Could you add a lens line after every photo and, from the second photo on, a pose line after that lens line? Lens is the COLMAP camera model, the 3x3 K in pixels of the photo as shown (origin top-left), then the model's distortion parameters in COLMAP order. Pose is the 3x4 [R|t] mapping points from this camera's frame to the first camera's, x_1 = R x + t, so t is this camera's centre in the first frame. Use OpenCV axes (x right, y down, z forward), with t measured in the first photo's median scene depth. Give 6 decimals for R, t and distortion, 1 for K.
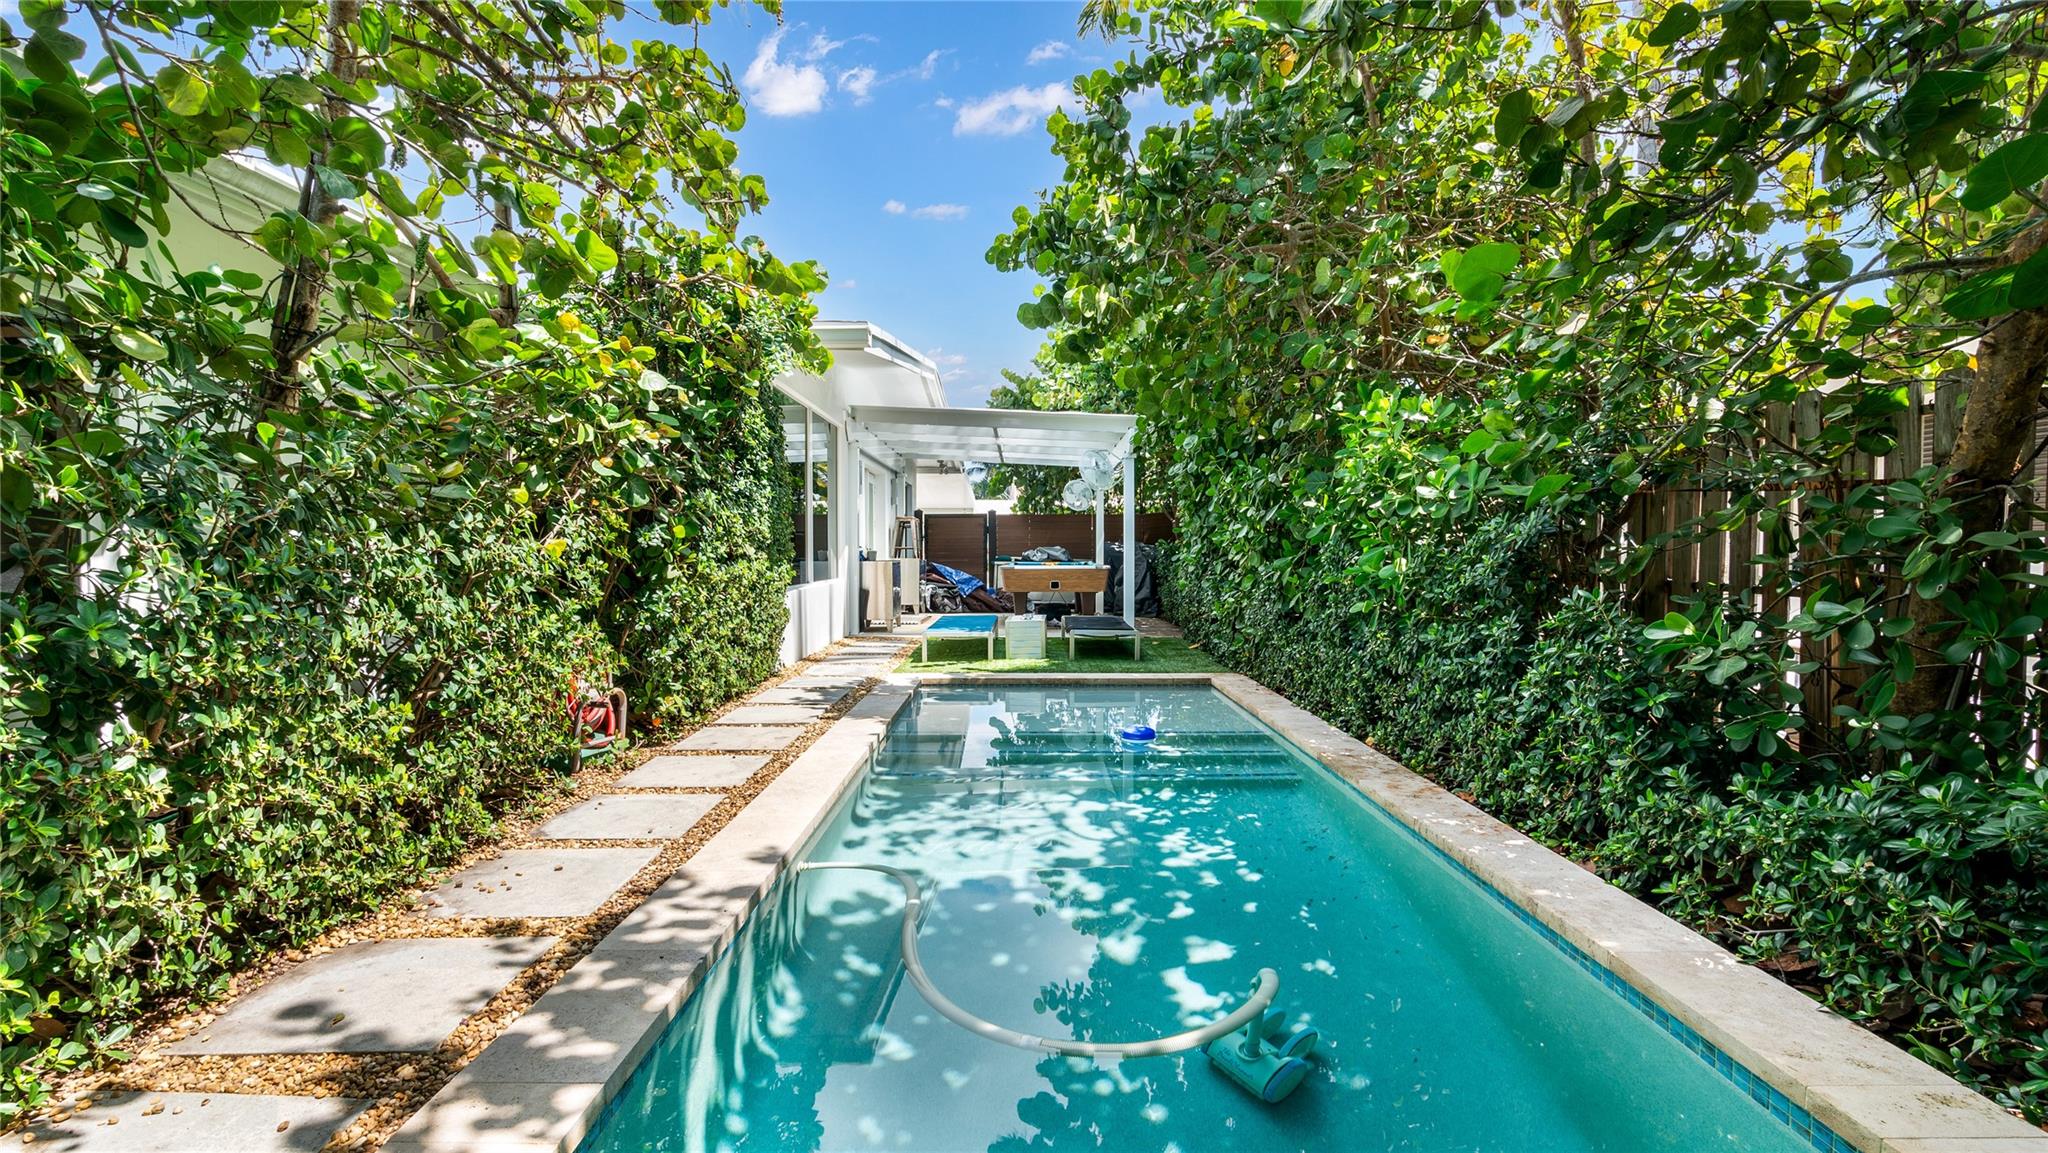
lens RADIAL K [[948.8, 0, 1013.4], [0, 948.8, 576.0], [0, 0, 1]] dist [-0.007781, 0.000930]
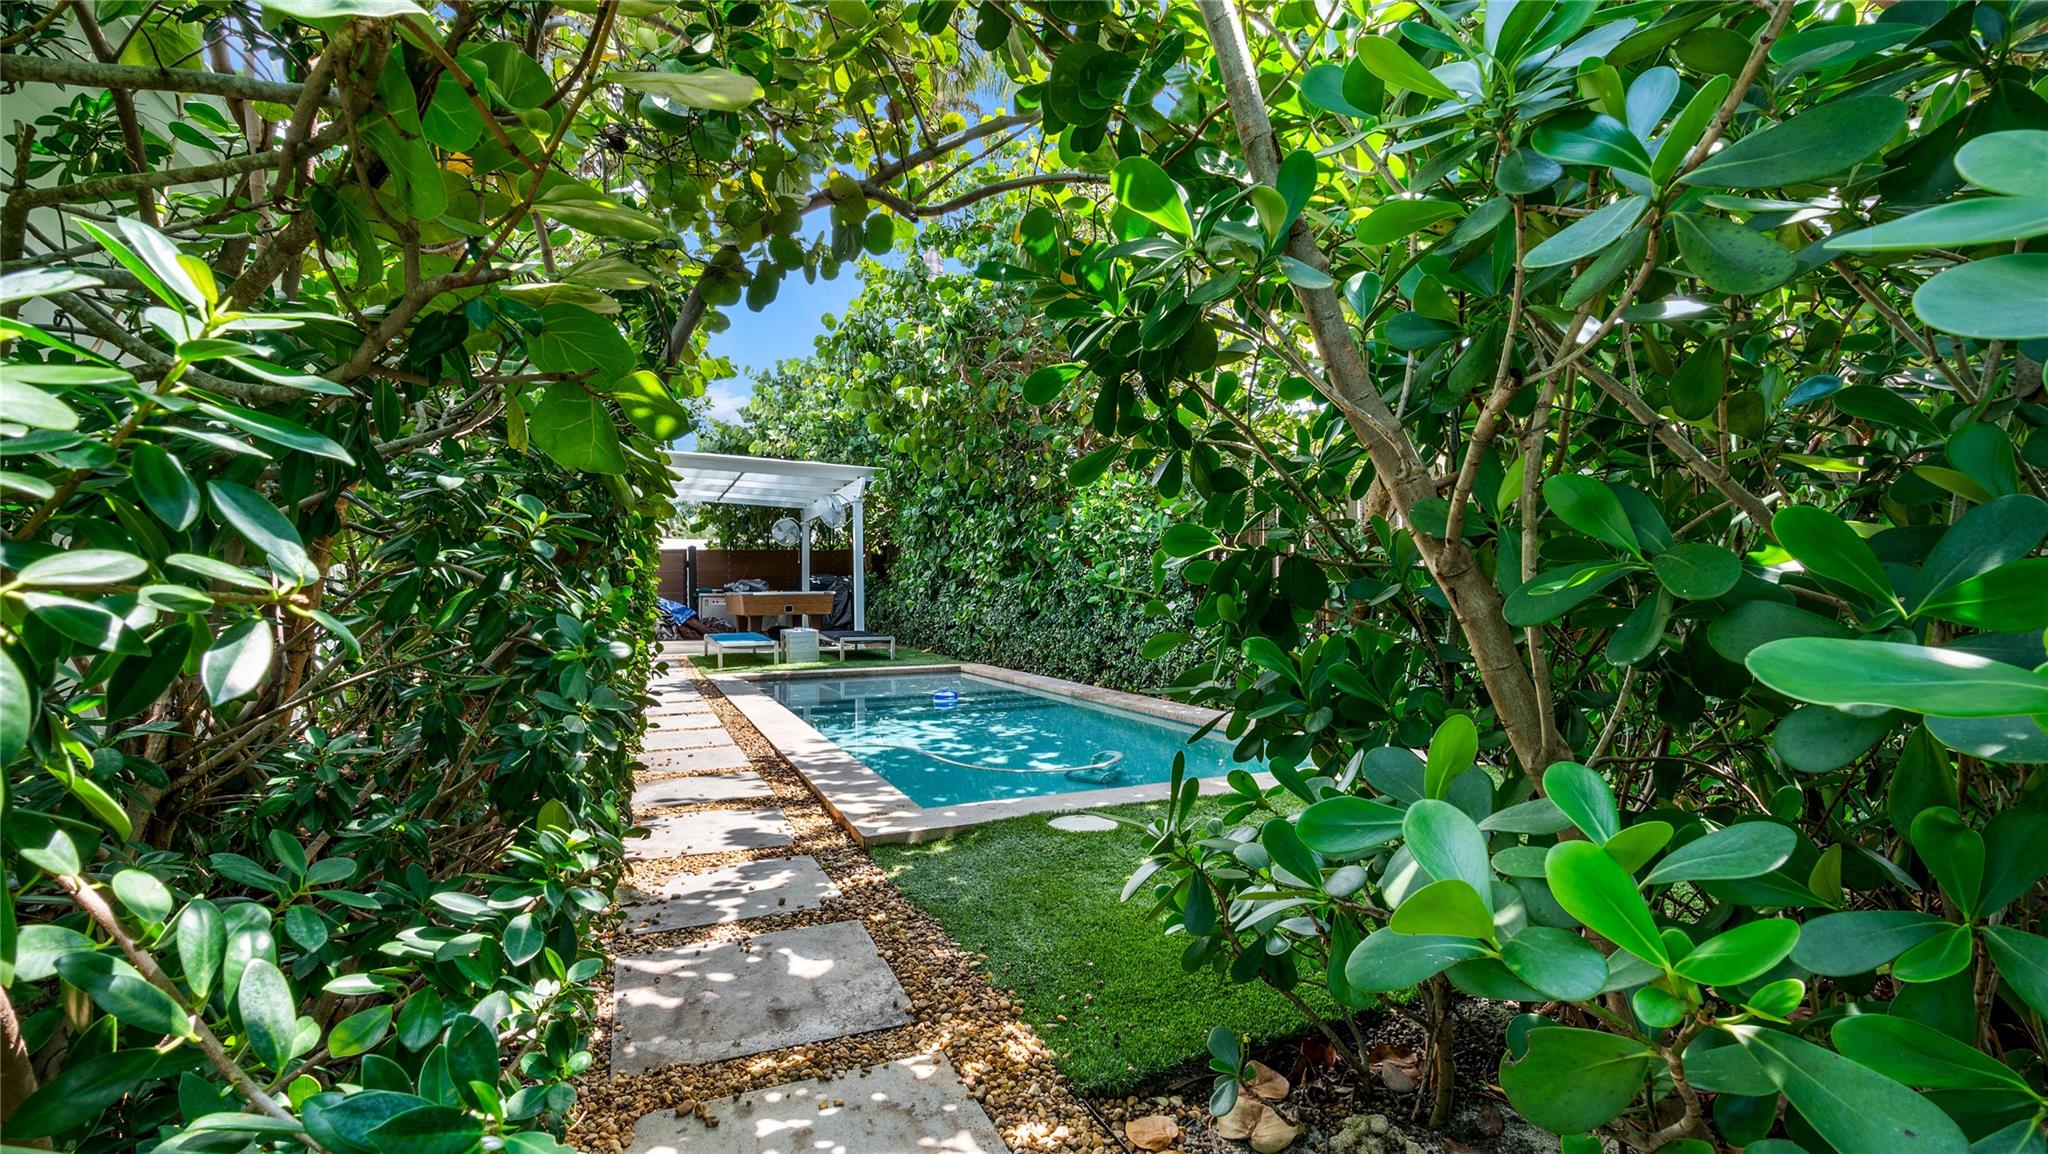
lens RADIAL K [[949.4, 0, 1021.9], [0, 949.4, 577.3], [0, 0, 1]] dist [-0.009382, 0.001498]
pose [[0.917330, -0.005961, 0.398083, -0.446498], [0.022801, 0.999033, -0.037581, 0.060331], [-0.397475, 0.043551, 0.916579, -0.506318]]
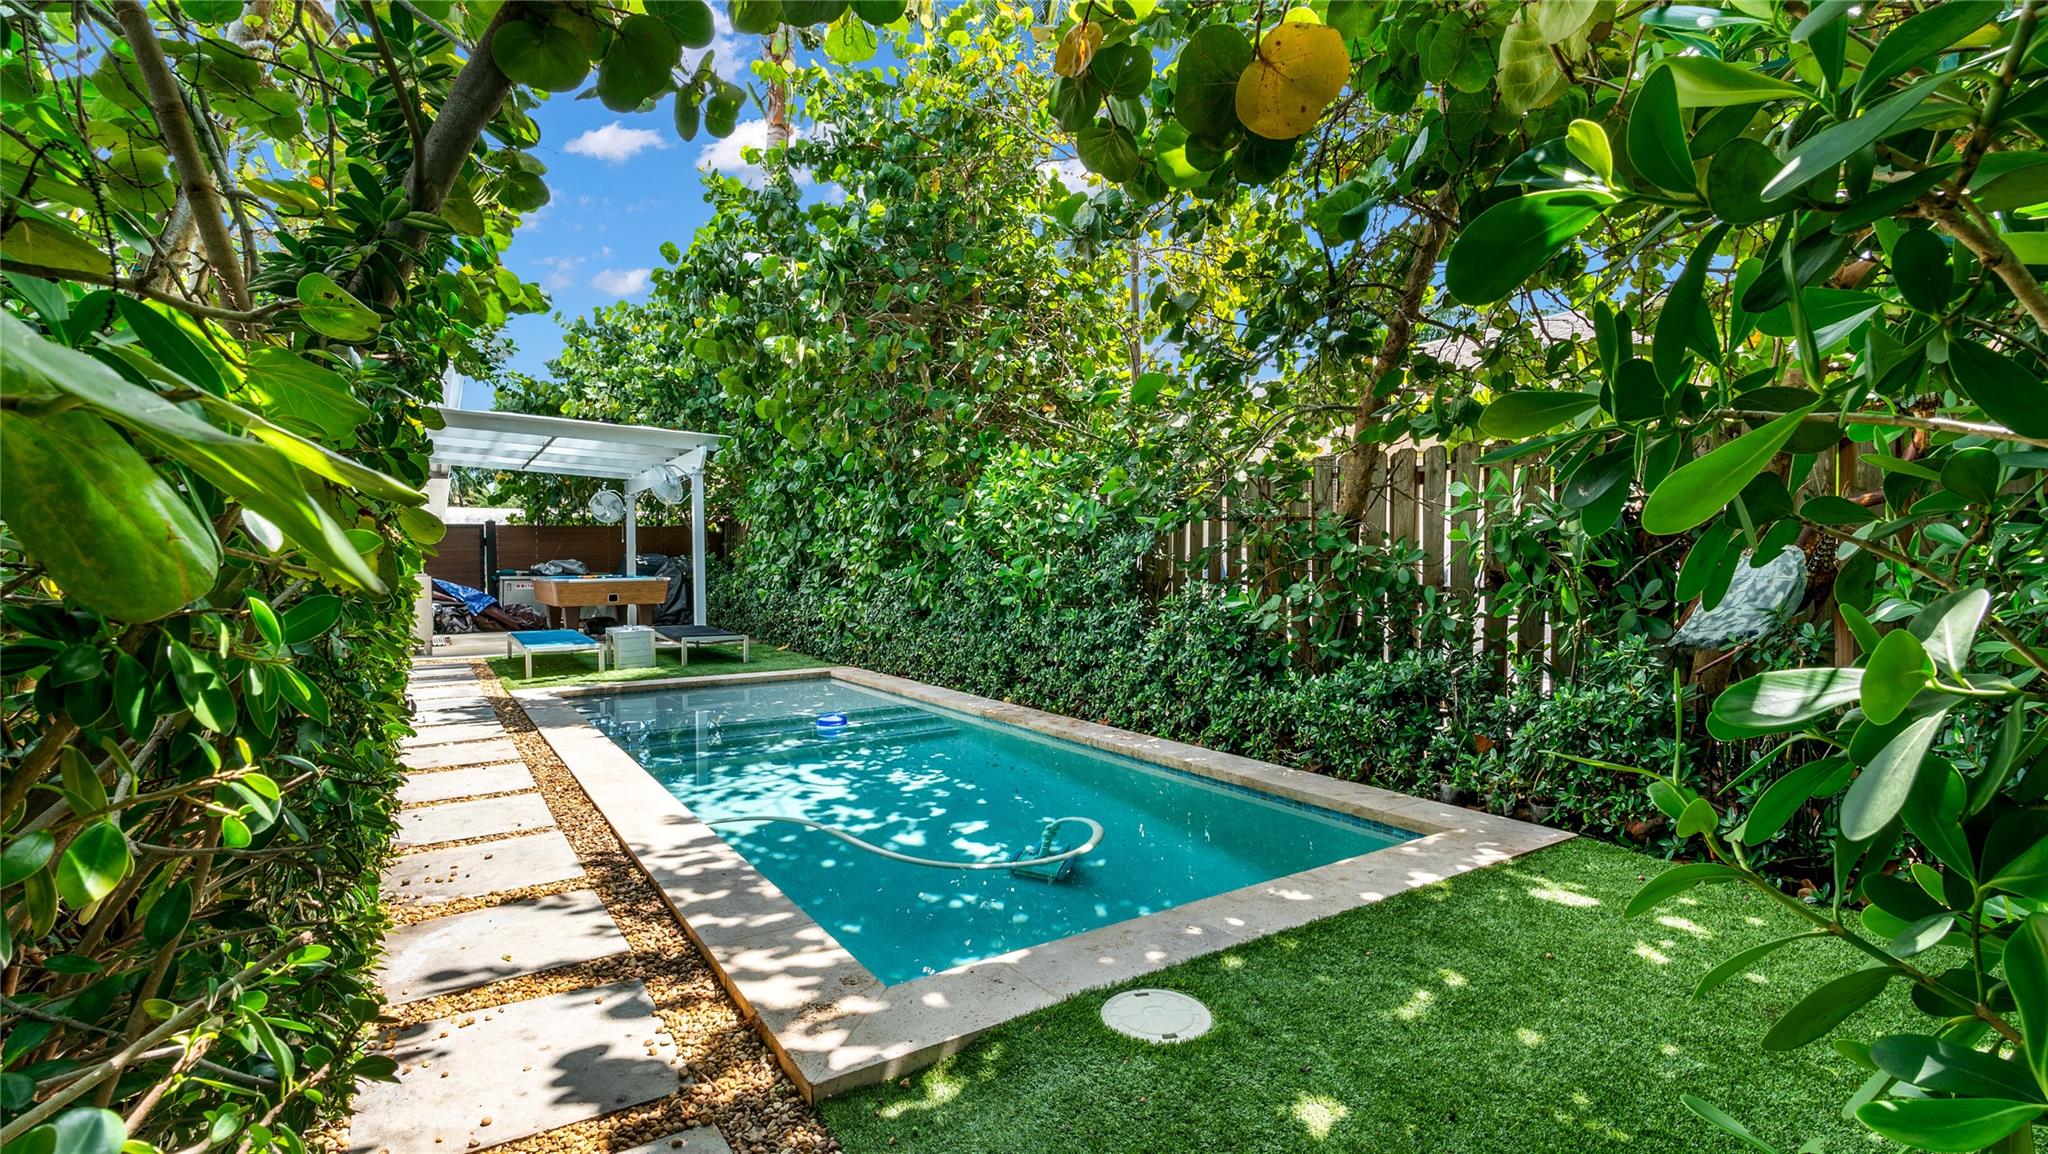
lens RADIAL K [[949.4, 0, 1021.1], [0, 949.4, 575.1], [0, 0, 1]] dist [-0.009382, 0.001498]
pose [[0.833997, -0.017356, 0.551497, -0.417943], [0.024633, 0.999680, -0.005791, 0.005078], [-0.551220, 0.018414, 0.834157, -0.173936]]
